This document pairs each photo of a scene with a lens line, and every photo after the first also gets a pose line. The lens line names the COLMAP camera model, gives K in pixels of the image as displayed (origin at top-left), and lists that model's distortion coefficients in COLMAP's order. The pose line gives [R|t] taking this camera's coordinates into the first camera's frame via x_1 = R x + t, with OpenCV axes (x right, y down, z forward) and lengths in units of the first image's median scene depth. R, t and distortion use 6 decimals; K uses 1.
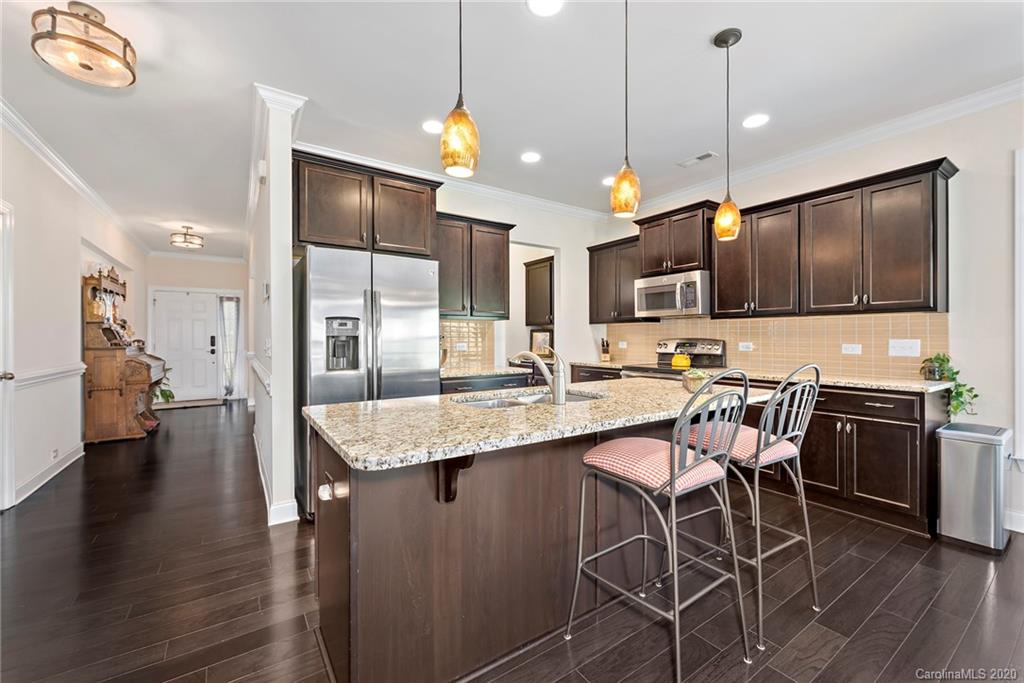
lens RADIAL K [[424.2, 0, 513.5], [0, 424.2, 341.1], [0, 0, 1]] dist [0.000562, 0.000095]
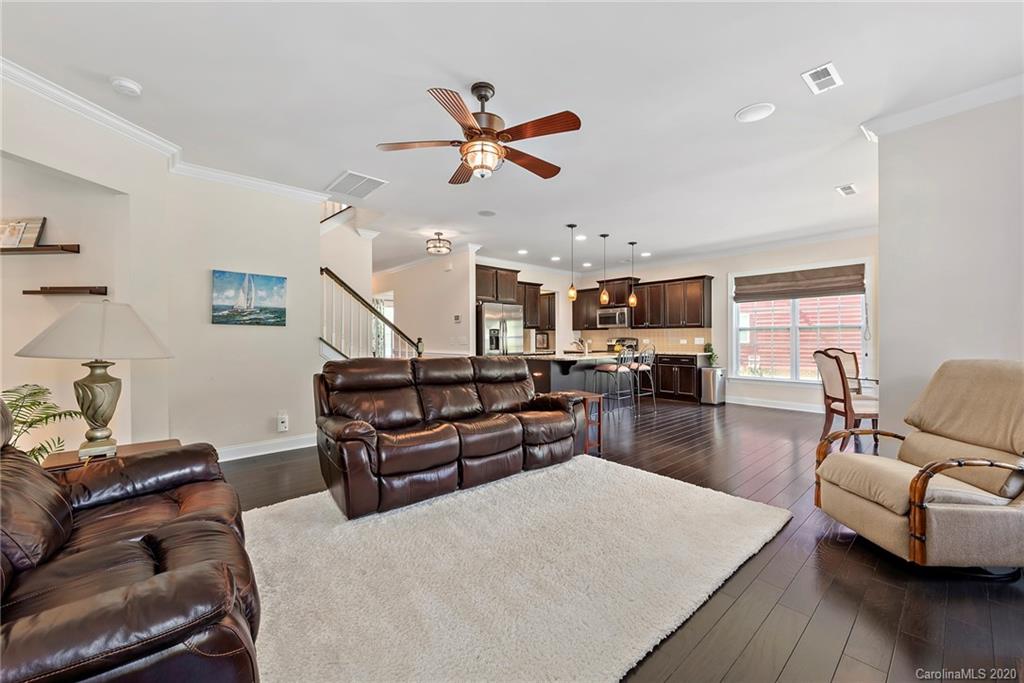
lens RADIAL K [[401.6, 0, 518.7], [0, 401.6, 342.0], [0, 0, 1]] dist [0.018535, -0.010828]
pose [[0.990617, -0.001819, 0.136657, -0.477487], [0.001634, 0.999998, 0.001468, 0.014594], [-0.136660, -0.001231, 0.990617, -1.179364]]
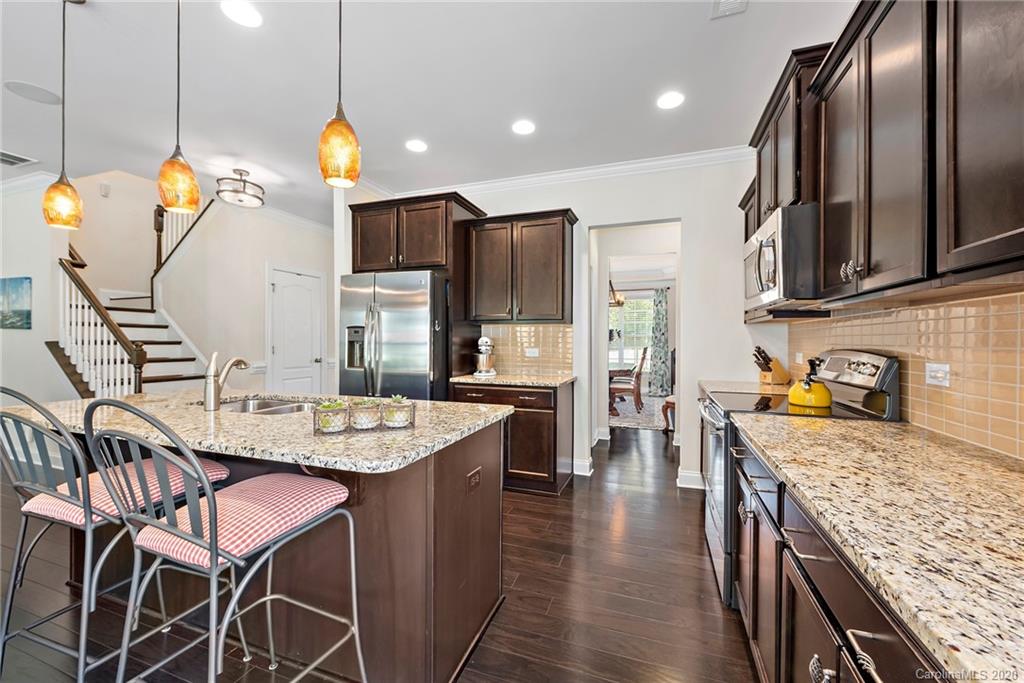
lens RADIAL K [[401.6, 0, 518.7], [0, 401.6, 342.0], [0, 0, 1]] dist [0.018535, -0.010828]
pose [[0.584087, 0.009057, -0.811640, 0.700709], [-0.011870, 0.999926, 0.002615, -0.015327], [0.811604, 0.008107, 0.584152, 0.548403]]
